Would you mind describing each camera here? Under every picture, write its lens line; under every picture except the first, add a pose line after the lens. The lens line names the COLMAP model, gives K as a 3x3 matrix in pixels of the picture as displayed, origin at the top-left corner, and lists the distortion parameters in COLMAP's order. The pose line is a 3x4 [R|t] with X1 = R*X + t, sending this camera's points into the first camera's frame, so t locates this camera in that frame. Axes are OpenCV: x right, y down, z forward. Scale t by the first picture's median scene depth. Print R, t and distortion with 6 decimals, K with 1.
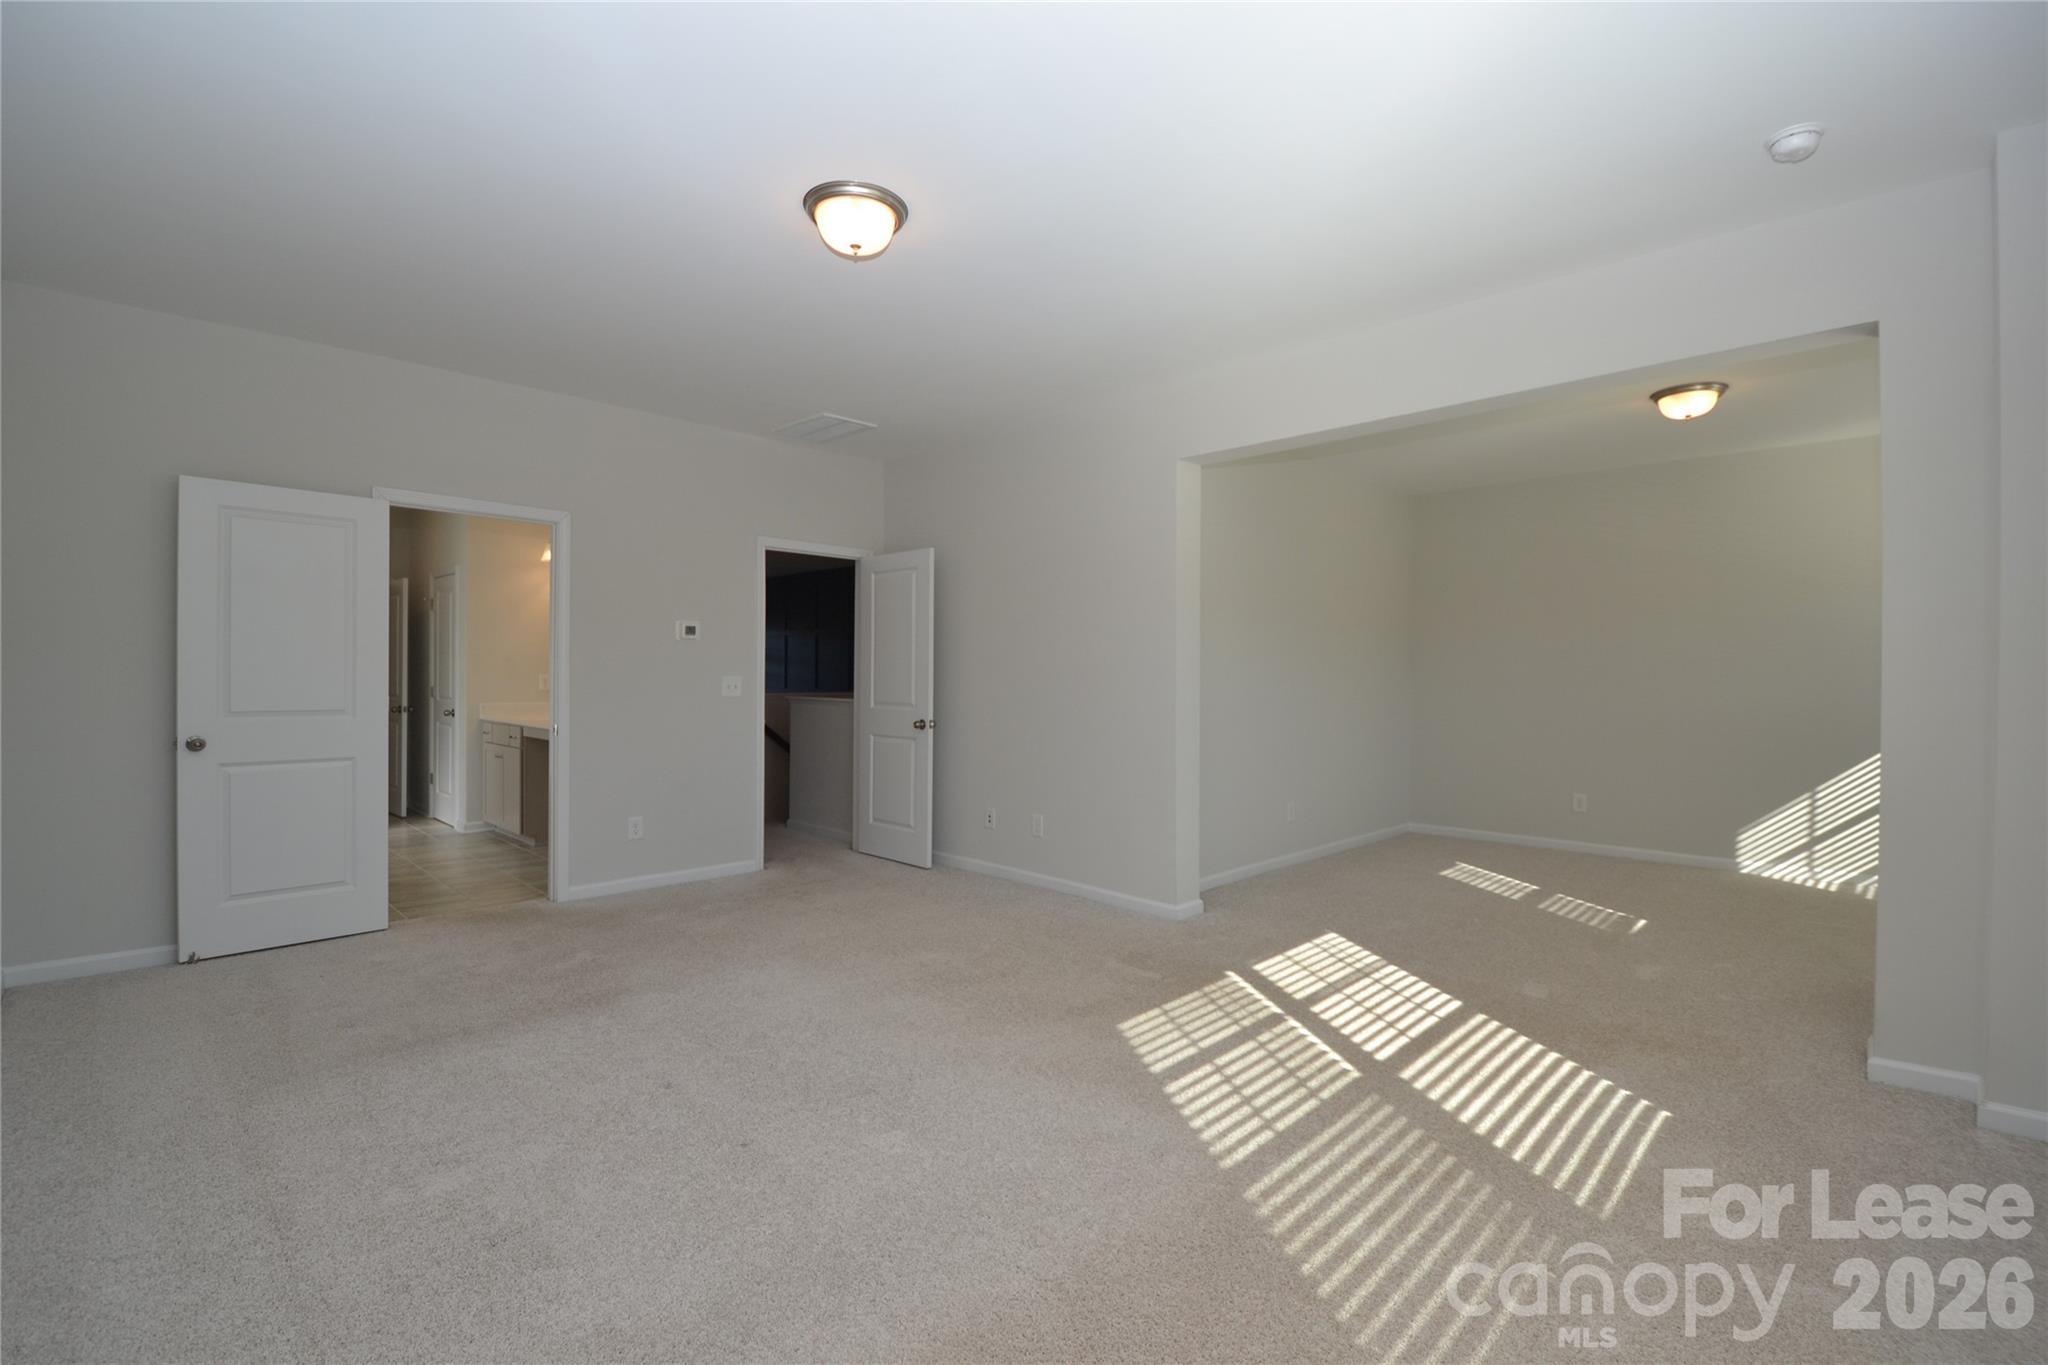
lens RADIAL K [[915.2, 0, 1029.2], [0, 915.2, 682.7], [0, 0, 1]] dist [0.012632, -0.014309]
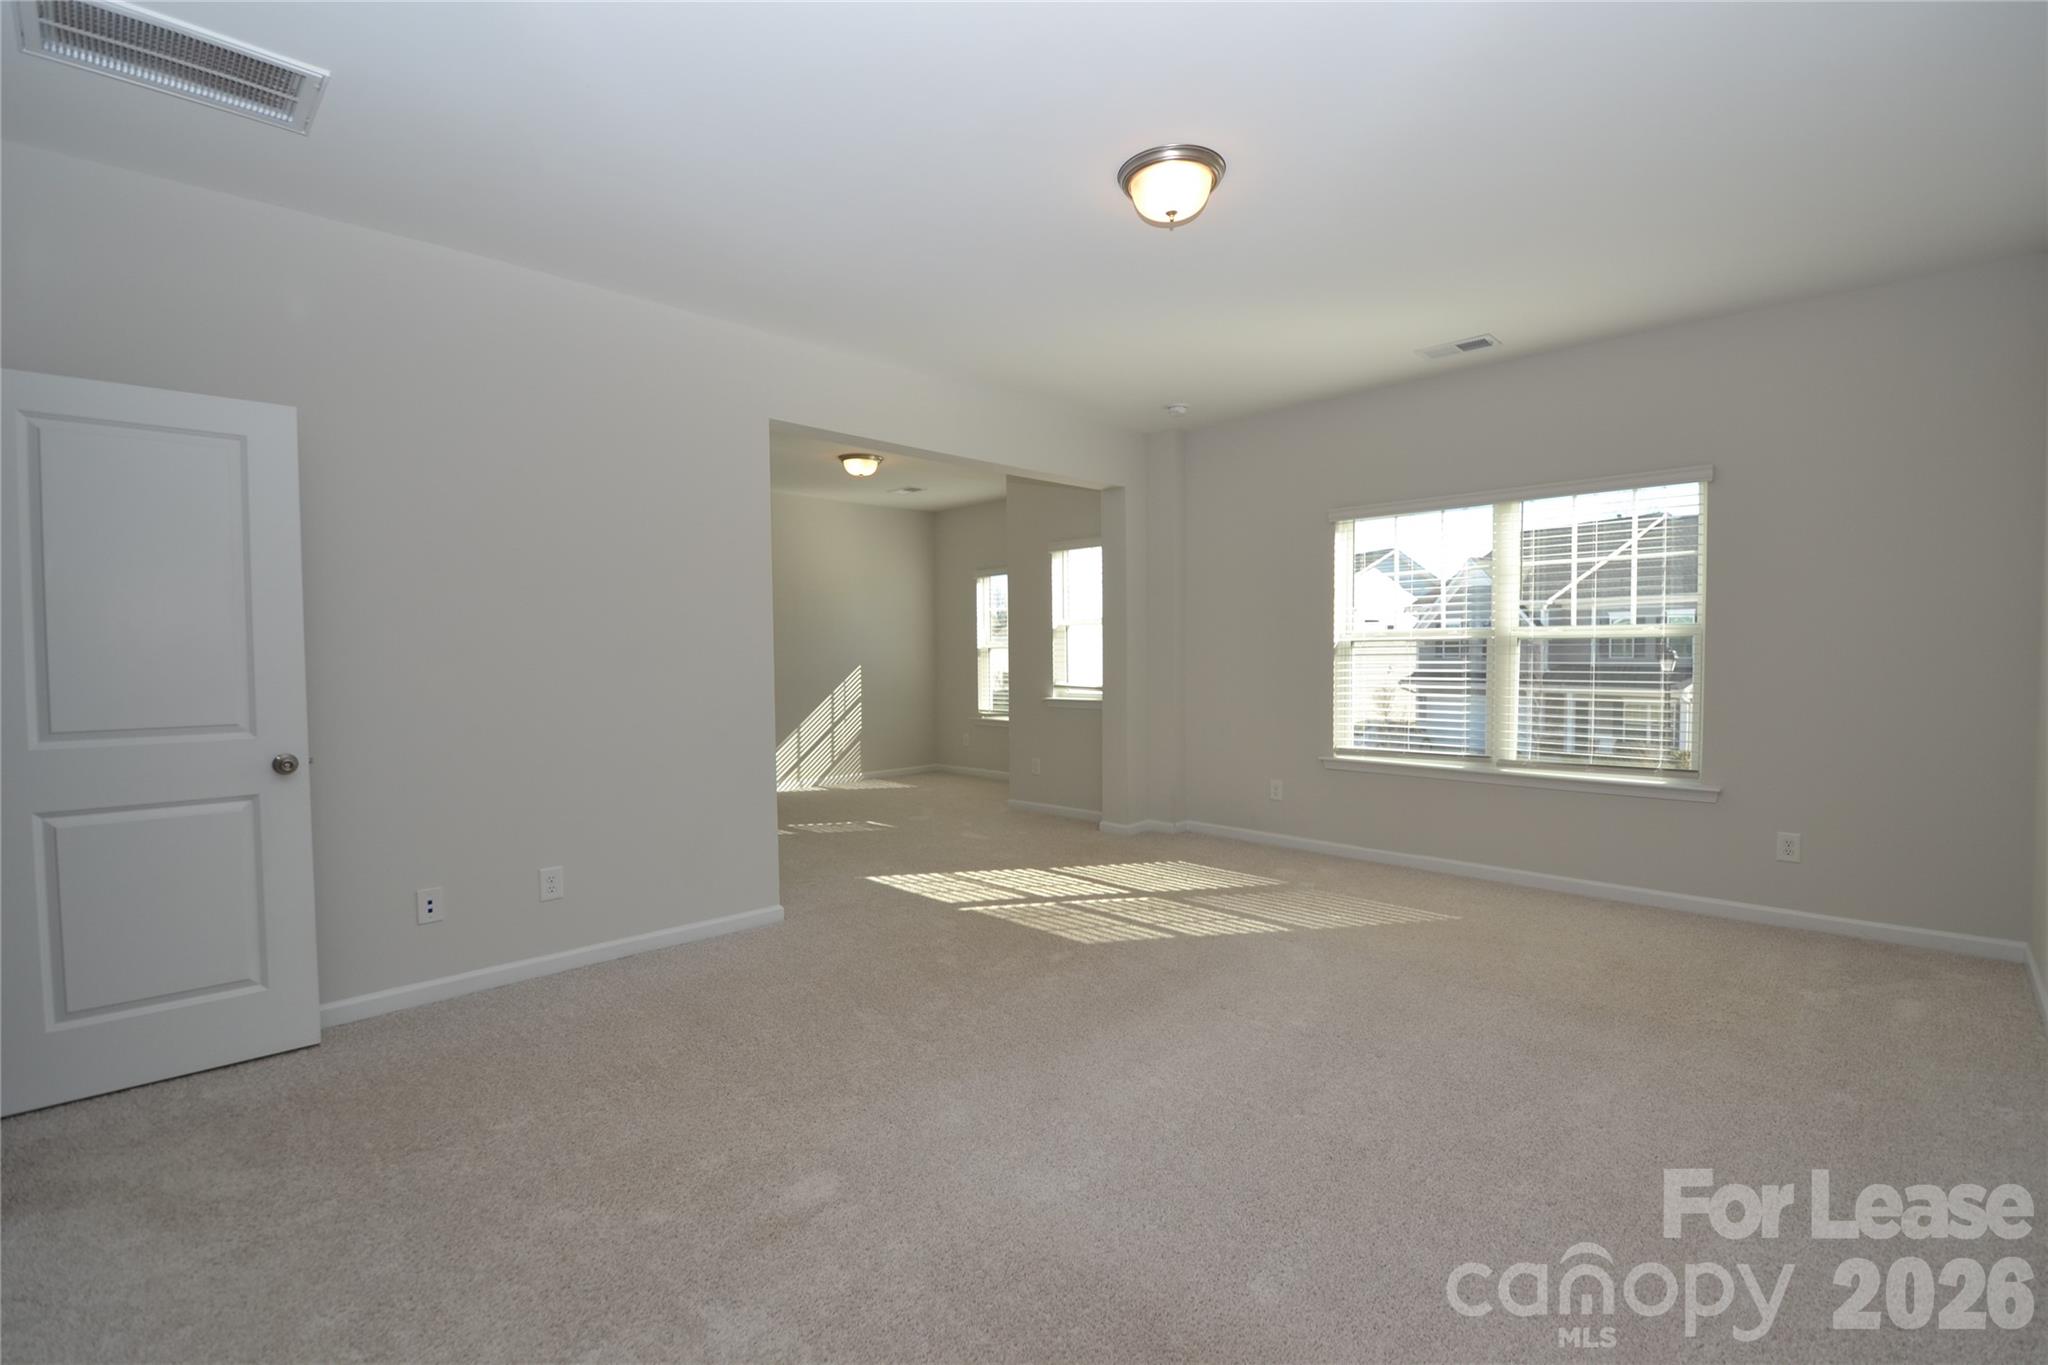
lens RADIAL K [[913.5, 0, 1029.2], [0, 913.5, 683.1], [0, 0, 1]] dist [0.017532, -0.018585]
pose [[0.023622, -0.046754, 0.998627, -1.059362], [0.014157, 0.998821, 0.046428, -0.032475], [-0.999621, 0.013040, 0.024256, 0.987342]]
